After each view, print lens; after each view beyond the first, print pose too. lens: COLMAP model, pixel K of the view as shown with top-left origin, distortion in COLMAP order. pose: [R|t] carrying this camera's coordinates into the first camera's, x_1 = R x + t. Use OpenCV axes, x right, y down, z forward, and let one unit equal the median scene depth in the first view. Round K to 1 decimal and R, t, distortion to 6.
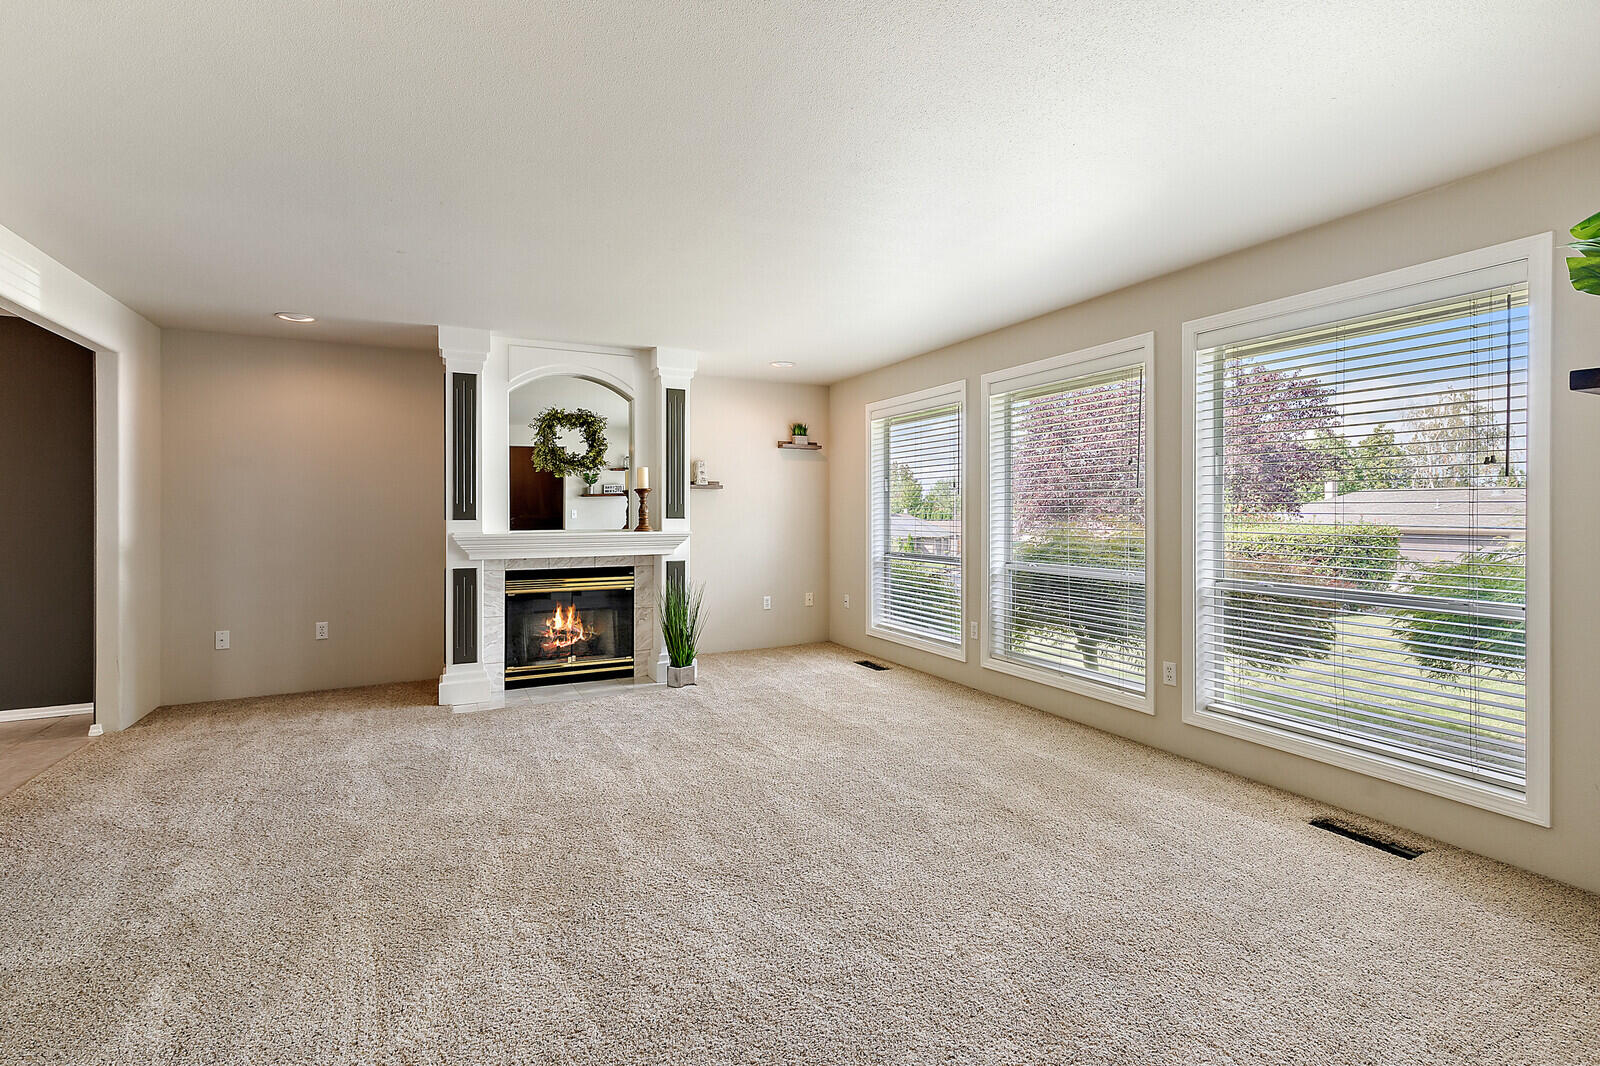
lens RADIAL K [[735.4, 0, 804.6], [0, 735.4, 514.3], [0, 0, 1]] dist [0.009346, -0.002055]
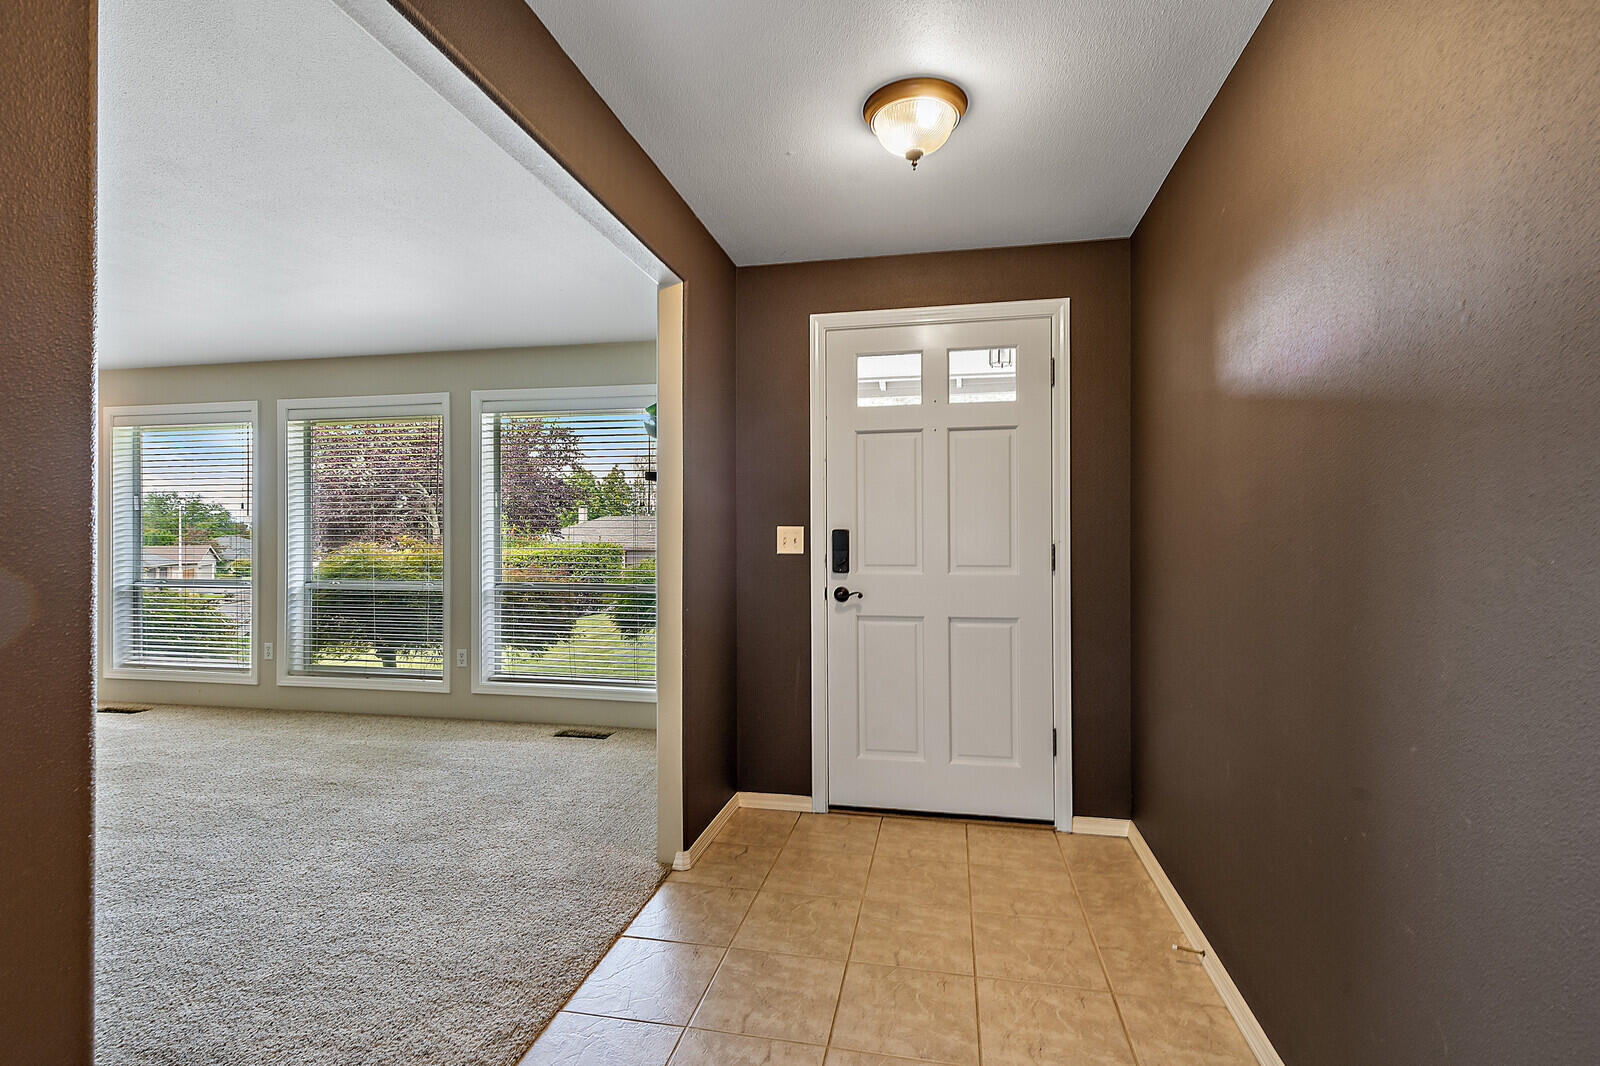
lens RADIAL K [[735.4, 0, 802.9], [0, 735.4, 534.9], [0, 0, 1]] dist [0.009346, -0.002055]
pose [[0.616375, -0.000715, 0.787453, -0.129566], [0.002262, 0.999997, -0.000863, 0.001278], [-0.787450, 0.002314, 0.616375, -0.225390]]
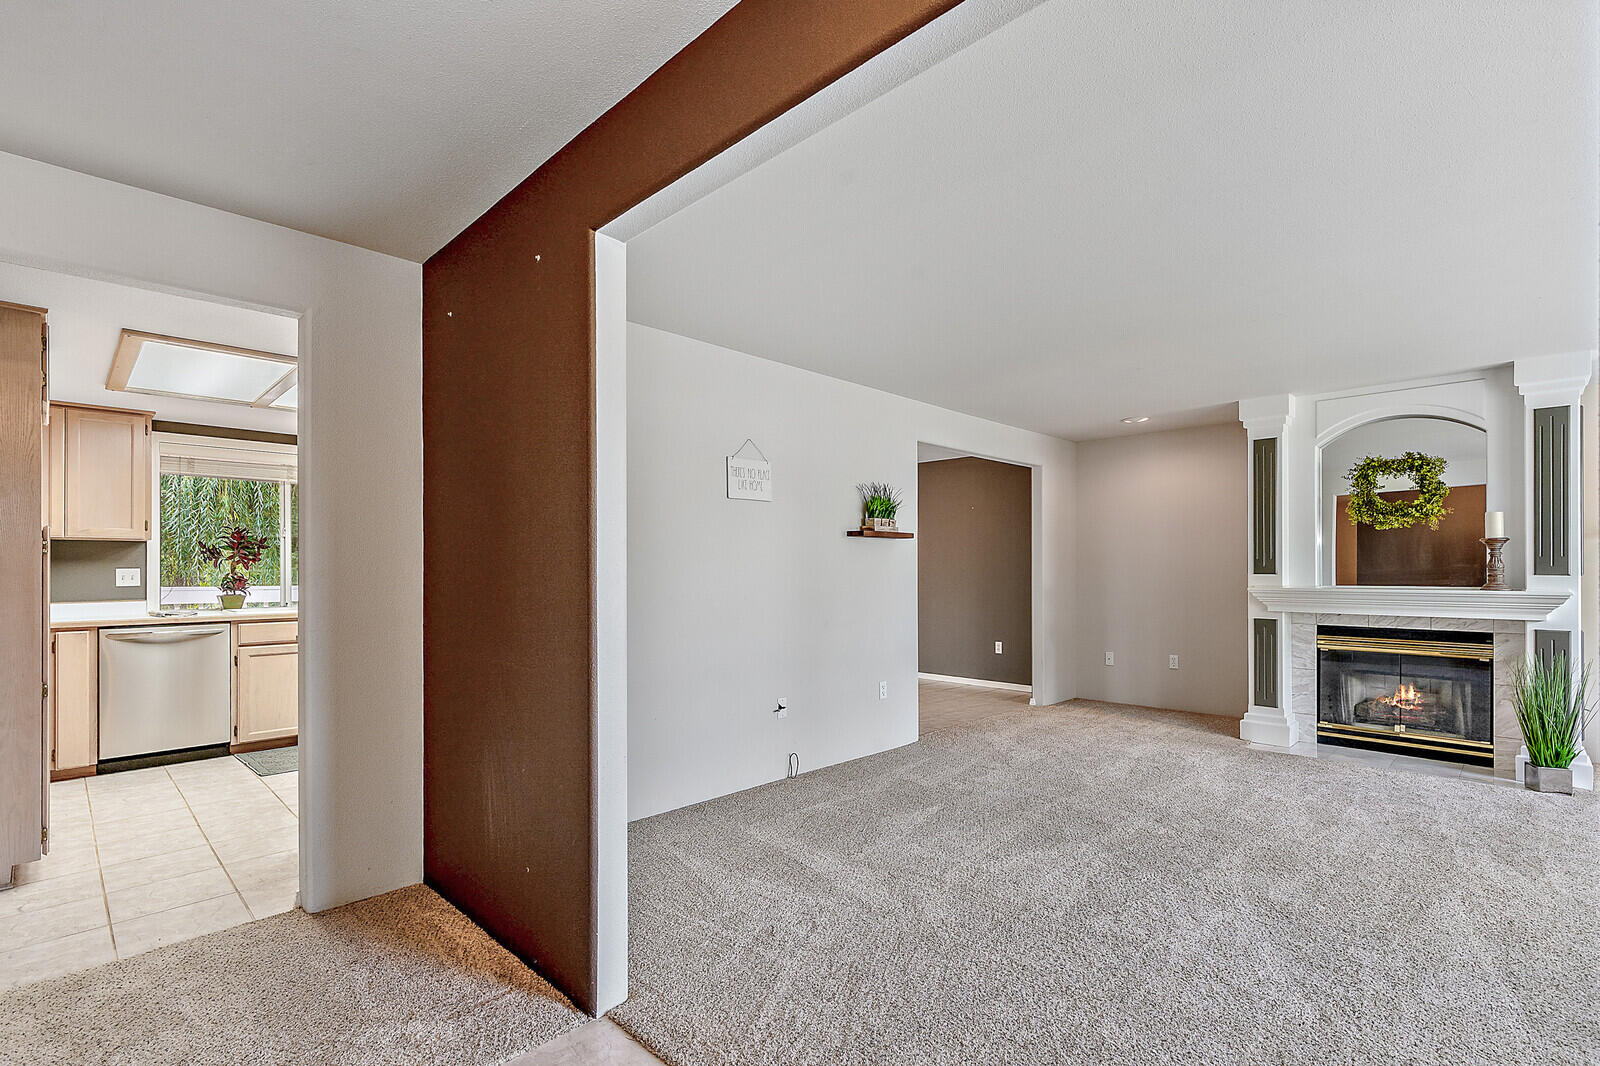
lens RADIAL K [[735.4, 0, 801.5], [0, 735.4, 561.0], [0, 0, 1]] dist [0.009346, -0.002055]
pose [[0.320252, -0.007519, -0.947303, 0.373581], [-0.002194, 0.999960, -0.008679, -0.000535], [0.947330, 0.004858, 0.320222, 0.007986]]
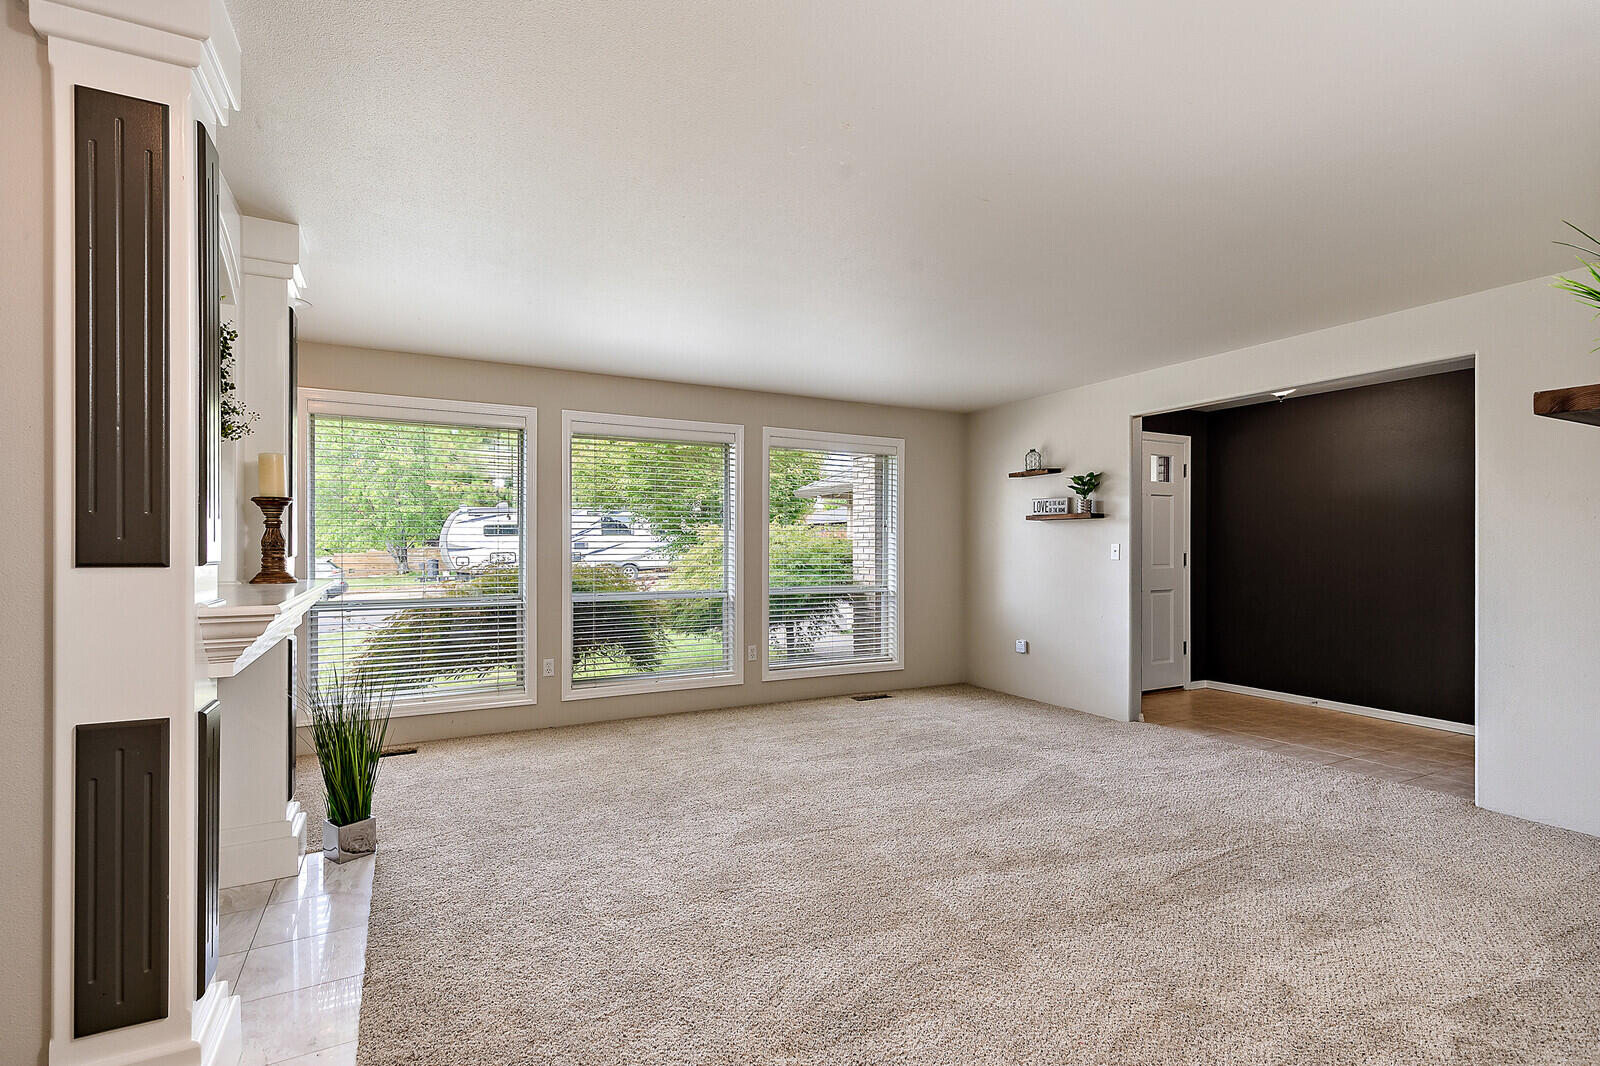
lens RADIAL K [[735.4, 0, 790.8], [0, 735.4, 545.2], [0, 0, 1]] dist [0.009346, -0.002055]
pose [[-0.011652, 0.005597, 0.999916, -0.865915], [0.000950, 0.999984, -0.005586, 0.001808], [-0.999932, 0.000885, -0.011657, 0.792149]]
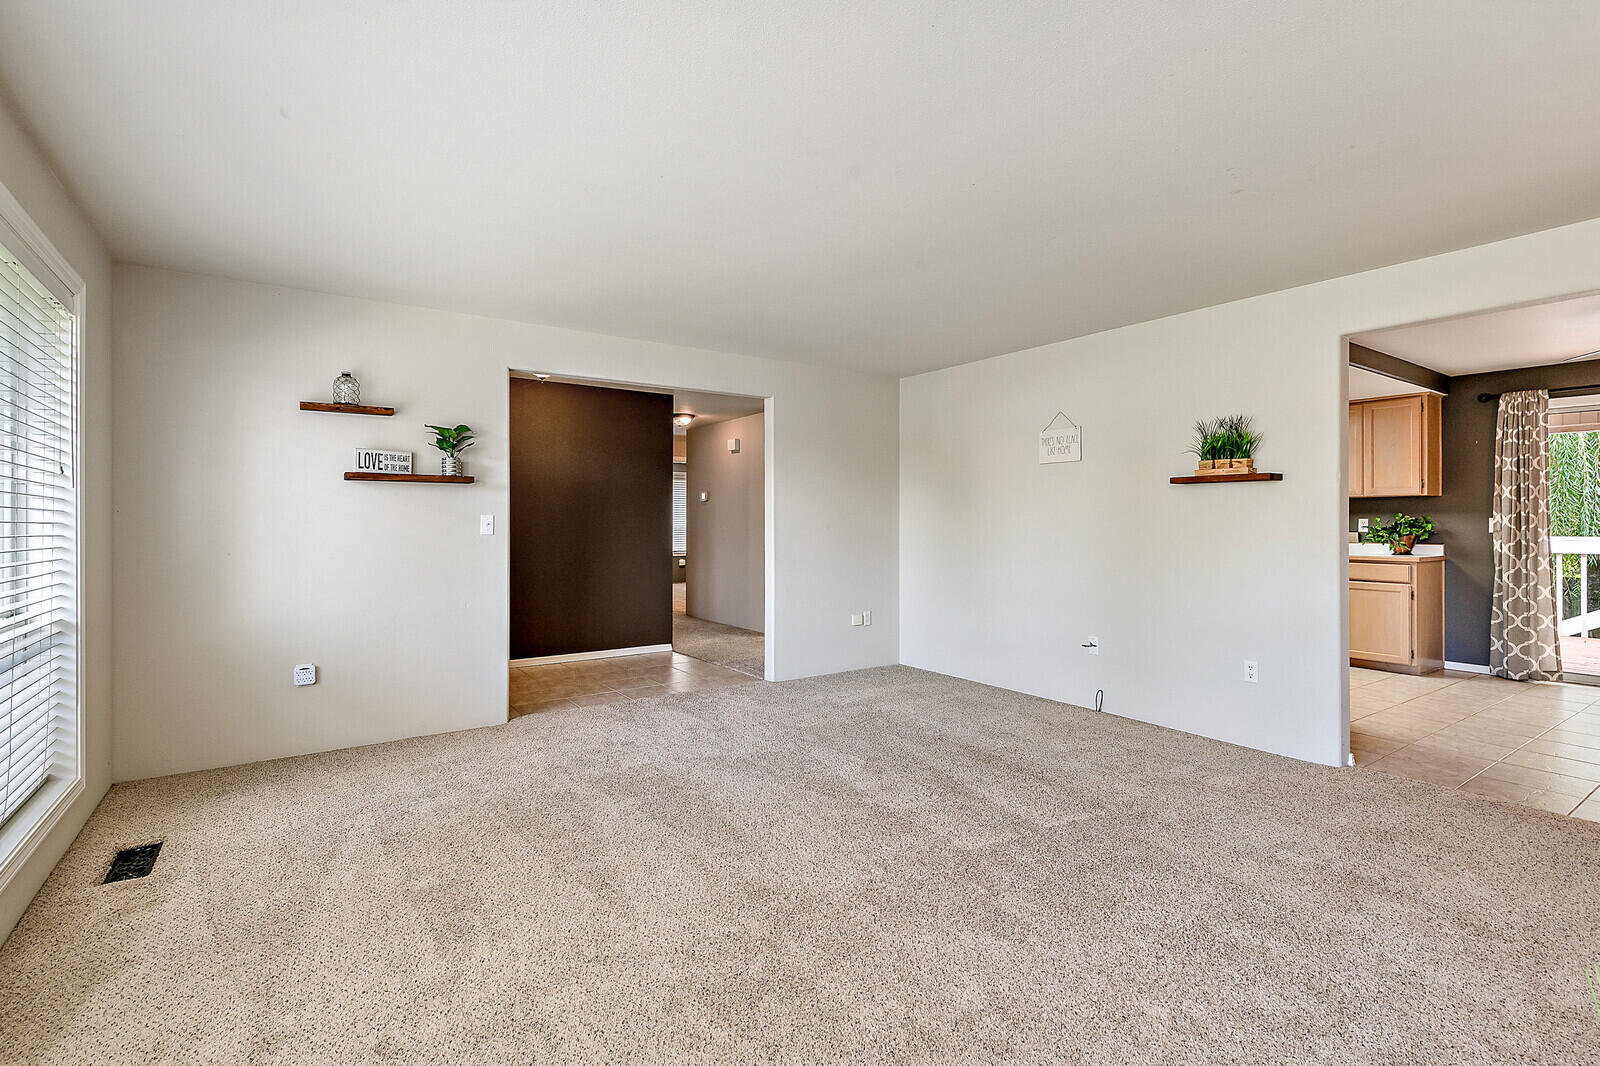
lens RADIAL K [[735.4, 0, 798.0], [0, 735.4, 524.7], [0, 0, 1]] dist [0.009346, -0.002055]
pose [[-0.990863, 0.003595, -0.134823, 0.025169], [0.002285, 0.999949, 0.009868, -0.003020], [0.134852, 0.009470, -0.990821, 1.289272]]
